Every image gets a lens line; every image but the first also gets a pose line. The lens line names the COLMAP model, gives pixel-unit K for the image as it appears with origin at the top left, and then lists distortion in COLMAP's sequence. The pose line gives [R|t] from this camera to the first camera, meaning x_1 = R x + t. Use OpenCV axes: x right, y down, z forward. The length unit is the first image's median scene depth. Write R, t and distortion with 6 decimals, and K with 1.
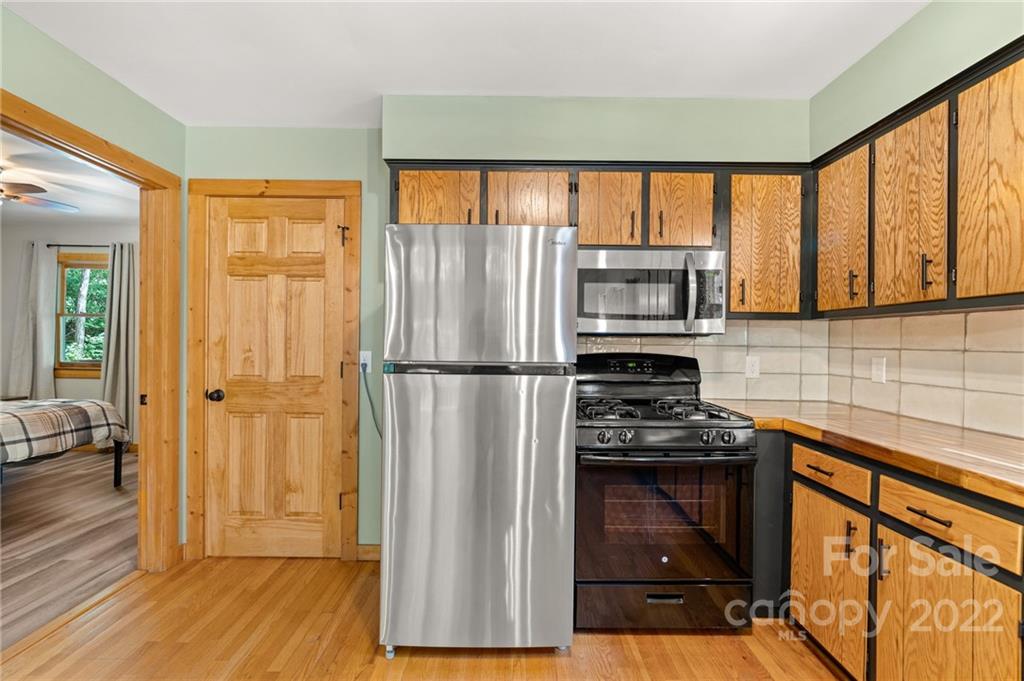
lens RADIAL K [[467.0, 0, 512.2], [0, 467.0, 343.8], [0, 0, 1]] dist [-0.012318, 0.002735]
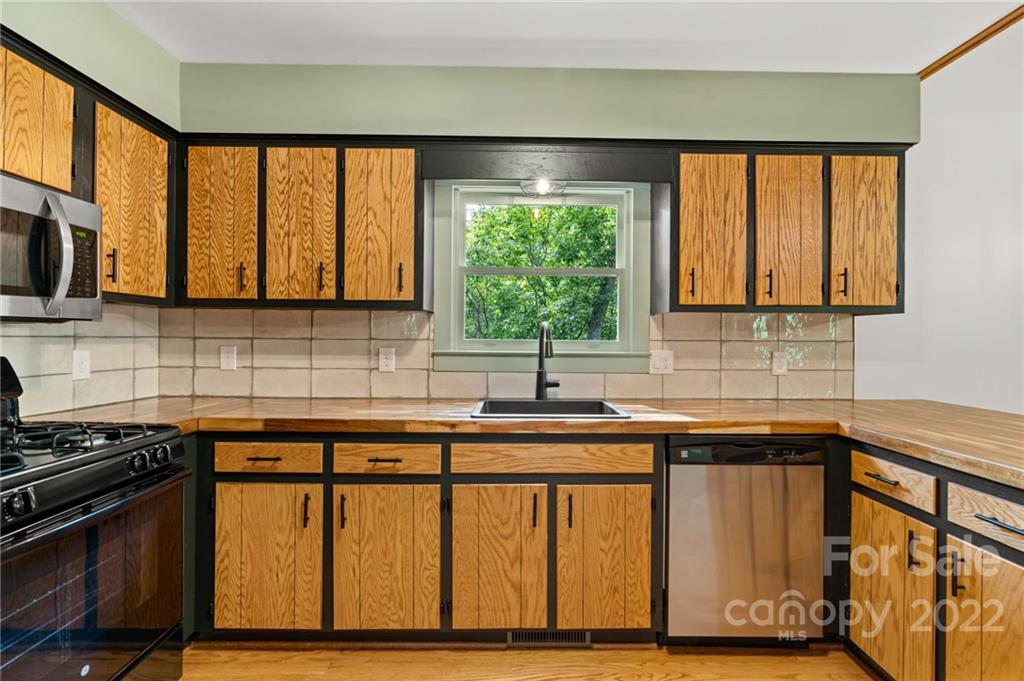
lens RADIAL K [[467.0, 0, 519.8], [0, 467.0, 336.9], [0, 0, 1]] dist [-0.012318, 0.002735]
pose [[-0.018135, -0.009195, 0.999793, -0.317270], [-0.003765, 0.999951, 0.009128, -0.004748], [-0.999828, -0.003598, -0.018169, 0.408592]]
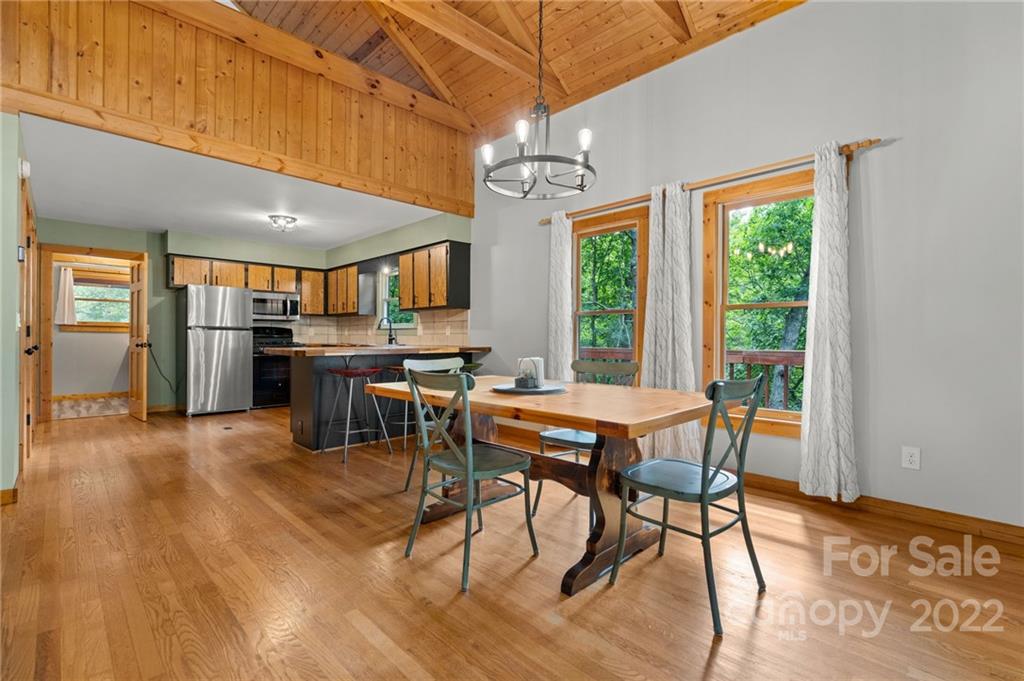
lens RADIAL K [[467.0, 0, 512.4], [0, 467.0, 335.8], [0, 0, 1]] dist [-0.012318, 0.002735]
pose [[0.717651, -0.003467, 0.696394, -0.828600], [0.004360, 0.999990, 0.000485, 0.101536], [-0.696389, 0.002688, 0.717659, -2.653081]]
